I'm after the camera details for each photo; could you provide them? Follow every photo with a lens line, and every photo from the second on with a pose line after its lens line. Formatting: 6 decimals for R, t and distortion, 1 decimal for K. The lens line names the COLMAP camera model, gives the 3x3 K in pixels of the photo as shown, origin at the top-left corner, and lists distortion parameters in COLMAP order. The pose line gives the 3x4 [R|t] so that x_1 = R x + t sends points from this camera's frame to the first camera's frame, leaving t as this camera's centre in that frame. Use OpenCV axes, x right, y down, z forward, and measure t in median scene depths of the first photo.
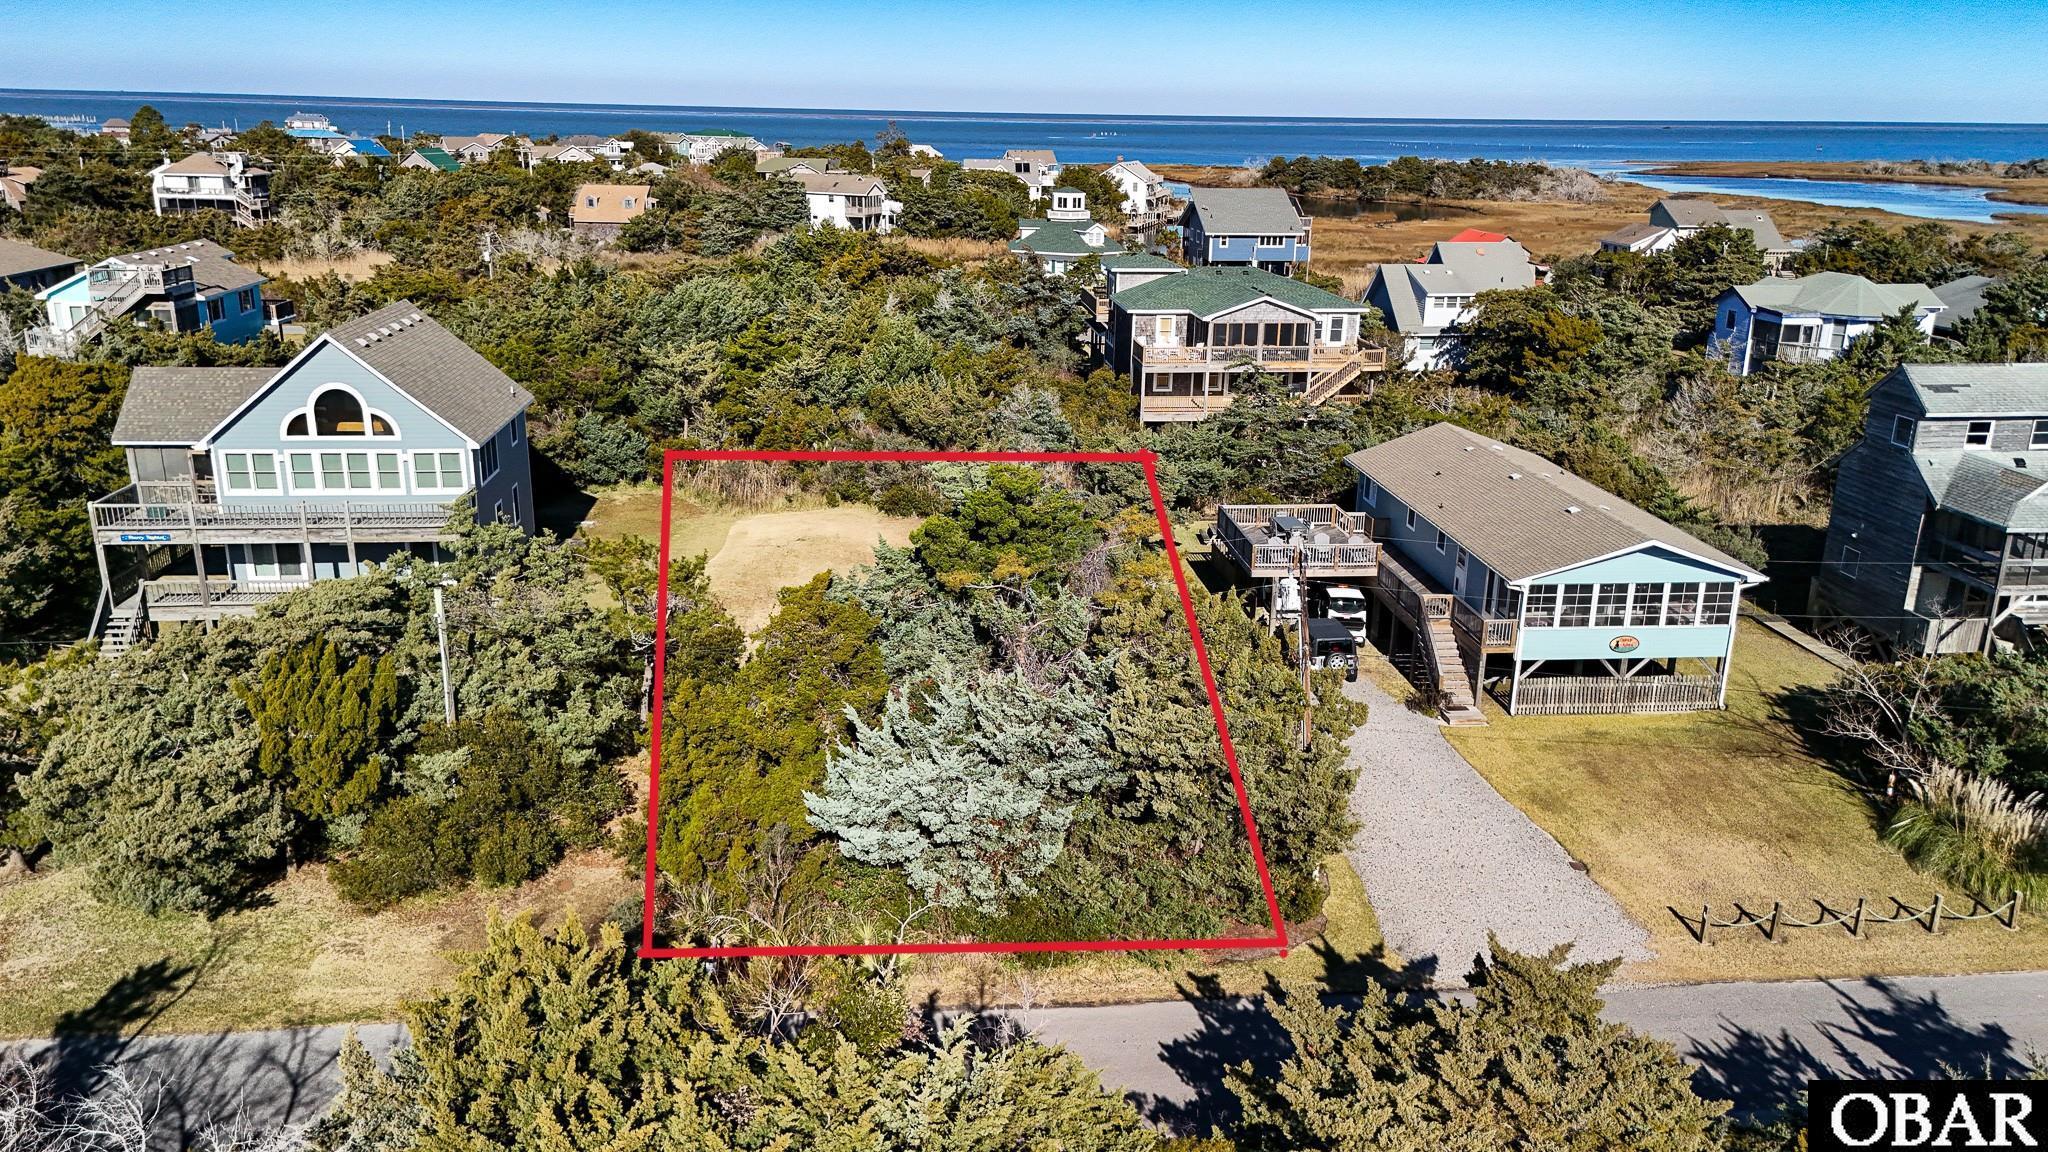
lens RADIAL K [[1502.4, 0, 1024.0], [0, 1502.4, 576.0], [0, 0, 1]] dist [0.082393, -0.084358]
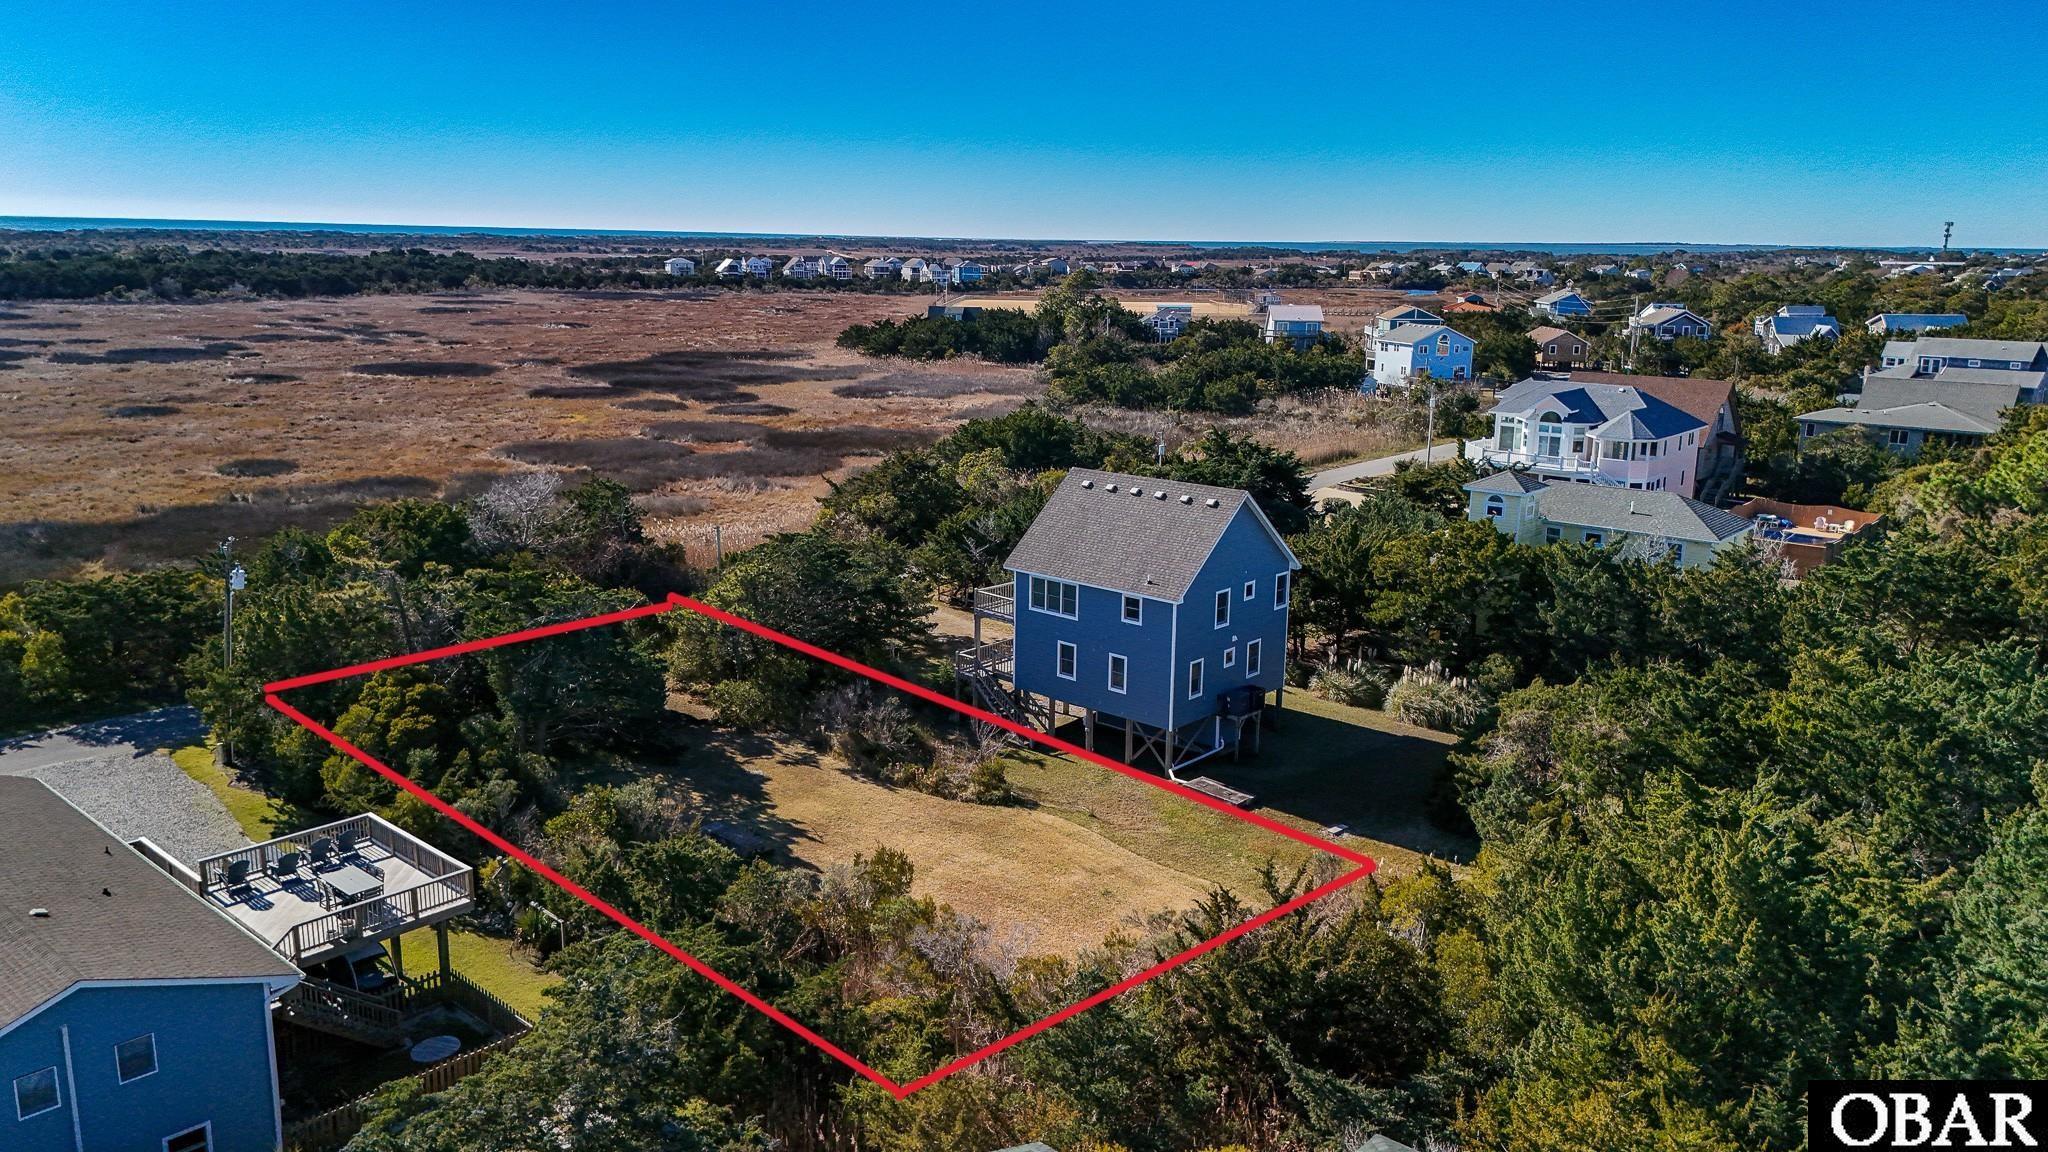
lens RADIAL K [[1482.3, 0, 1022.2], [0, 1482.3, 589.7], [0, 0, 1]] dist [0.079142, -0.075272]
pose [[-0.726324, 0.129544, -0.675034, 0.281760], [-0.226226, 0.882309, 0.412737, -0.357688], [0.649057, 0.452492, -0.611536, 1.096328]]
